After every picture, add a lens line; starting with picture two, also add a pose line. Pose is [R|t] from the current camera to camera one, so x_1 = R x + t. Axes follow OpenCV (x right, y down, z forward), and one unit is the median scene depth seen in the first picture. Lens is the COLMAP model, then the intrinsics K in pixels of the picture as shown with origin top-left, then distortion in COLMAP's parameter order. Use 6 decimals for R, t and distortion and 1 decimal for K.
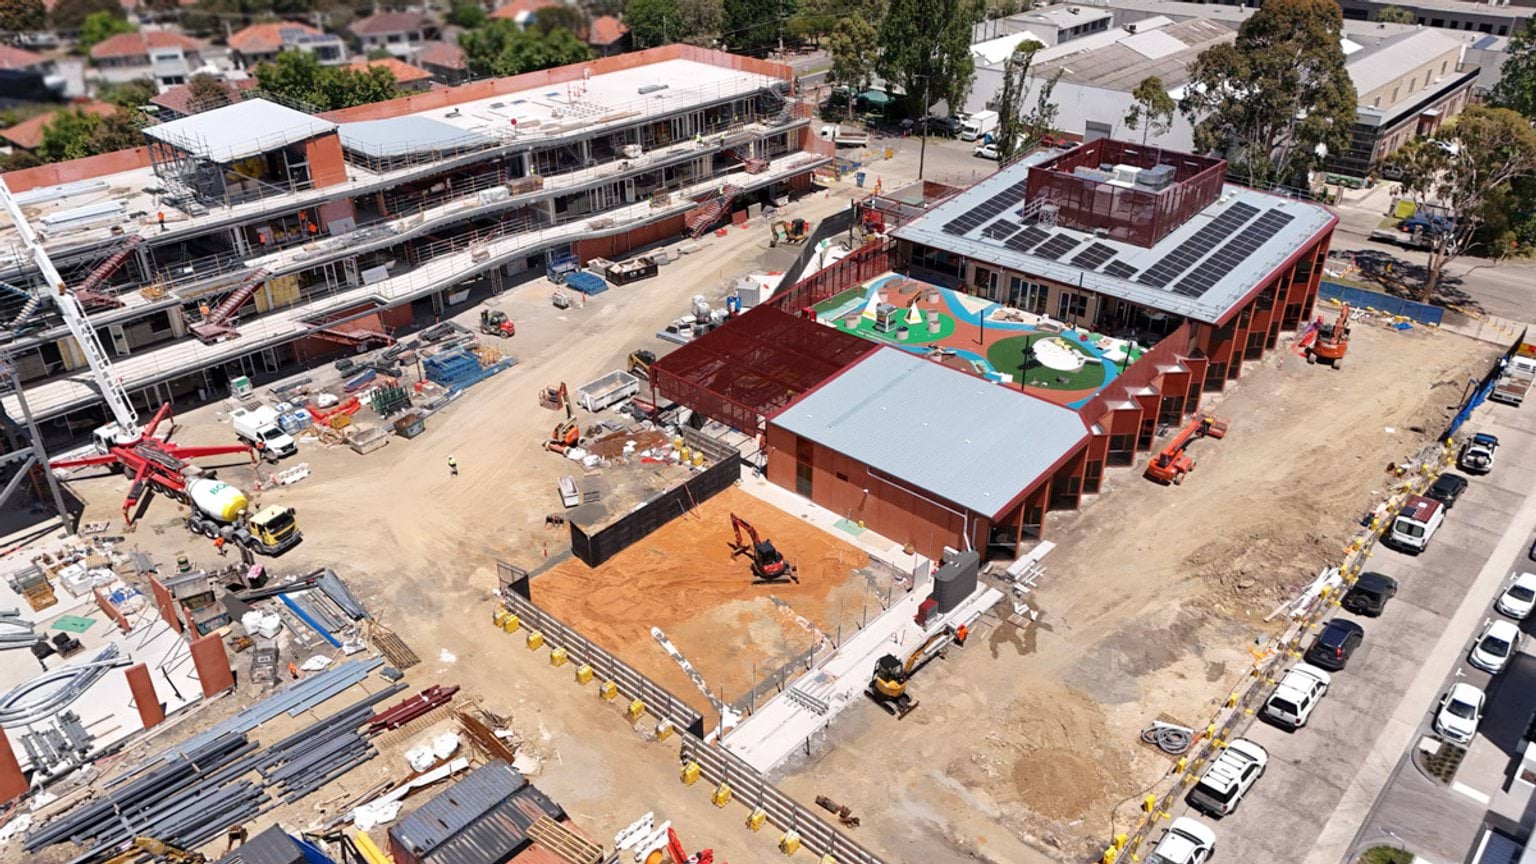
lens RADIAL K [[1133.4, 0, 768.0], [0, 1133.4, 432.0], [0, 0, 1]] dist [0.043034, -0.006332]
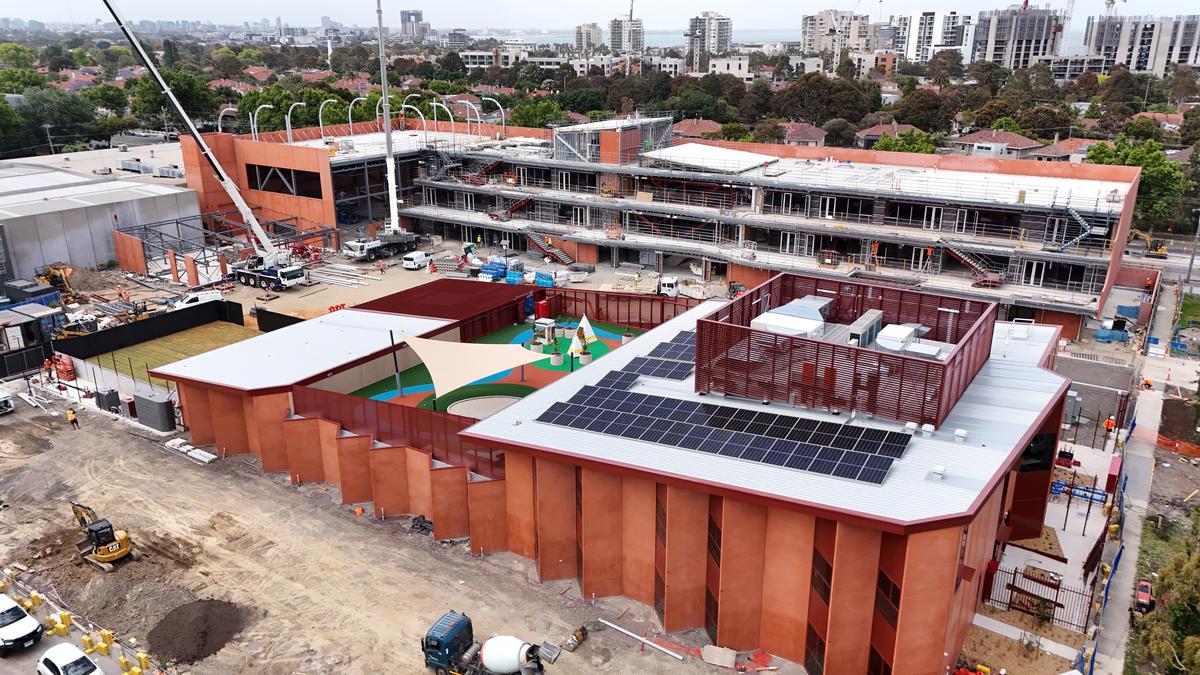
lens RADIAL K [[879.9, 0, 604.8], [0, 879.9, 322.3], [0, 0, 1]] dist [0.103086, -0.127526]
pose [[0.161197, 0.306133, -0.938242, 0.799546], [-0.480521, 0.854726, 0.196326, -0.270517], [0.862041, 0.419198, 0.284883, 0.767071]]
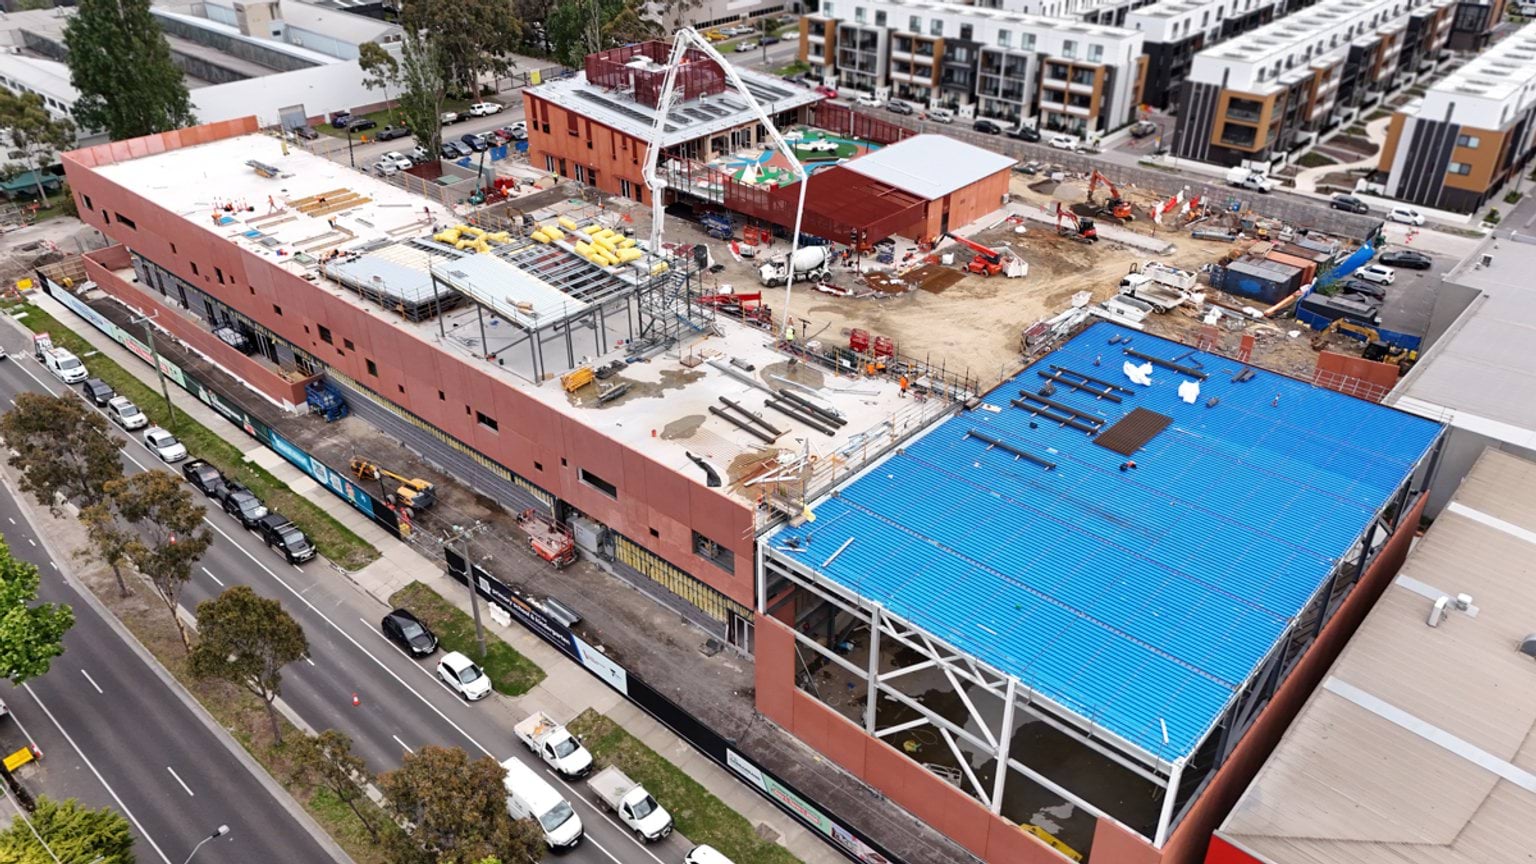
lens RADIAL K [[1133.4, 0, 768.0], [0, 1133.4, 432.0], [0, 0, 1]] dist [0.043034, -0.006332]
pose [[0.000043, -0.515011, 0.857184, -1.257878], [0.489070, 0.747684, 0.449198, -0.481956], [-0.872244, 0.419204, 0.251908, 0.727231]]
